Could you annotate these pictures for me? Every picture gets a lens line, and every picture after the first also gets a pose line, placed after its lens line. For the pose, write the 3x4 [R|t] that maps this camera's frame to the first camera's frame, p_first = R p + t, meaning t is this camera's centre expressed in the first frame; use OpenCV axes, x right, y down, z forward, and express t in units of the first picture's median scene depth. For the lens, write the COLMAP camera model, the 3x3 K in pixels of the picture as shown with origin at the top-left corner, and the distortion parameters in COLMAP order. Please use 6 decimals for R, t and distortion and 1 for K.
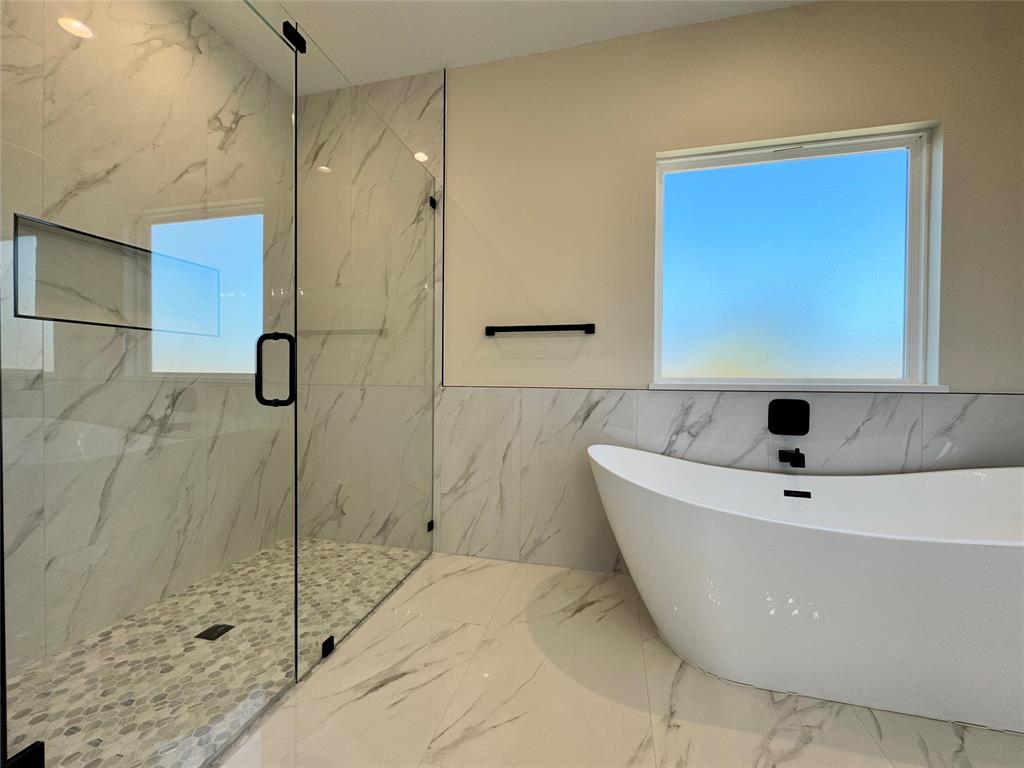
lens RADIAL K [[412.1, 0, 512.6], [0, 412.1, 376.9], [0, 0, 1]] dist [-0.000911, 0.000578]
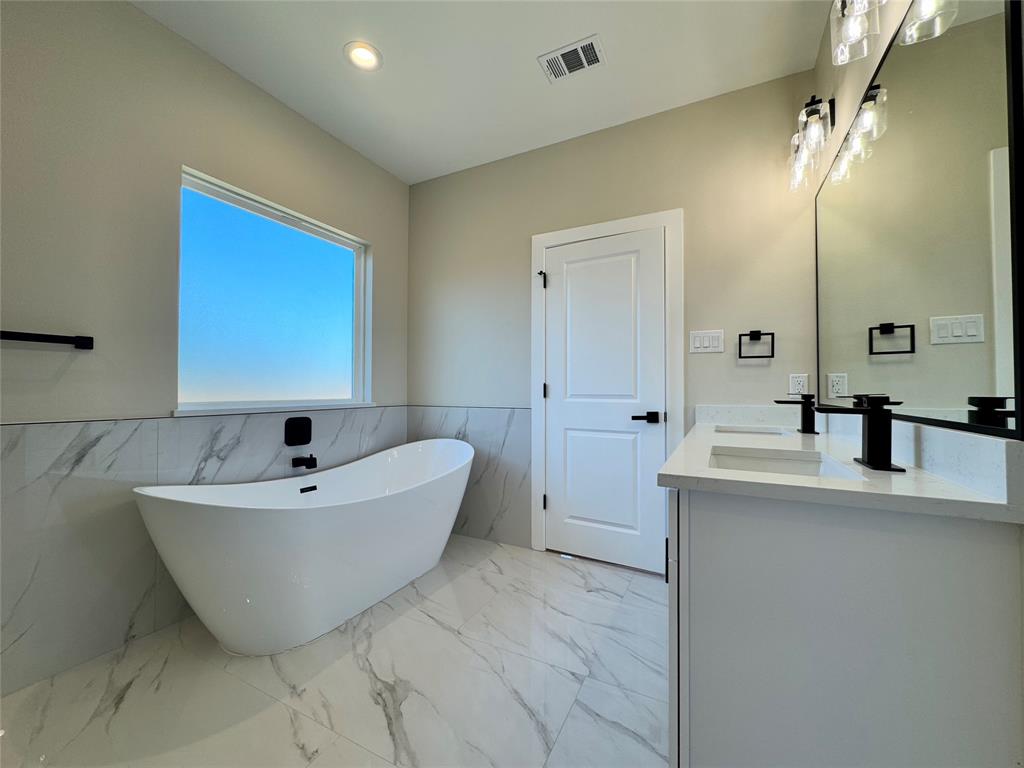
lens RADIAL K [[412.1, 0, 512.6], [0, 412.1, 376.9], [0, 0, 1]] dist [-0.000911, 0.000578]
pose [[0.229711, 0.025159, 0.972934, -0.418568], [0.008993, 0.999568, -0.027971, -0.028417], [-0.973217, 0.015175, 0.229386, 0.061111]]
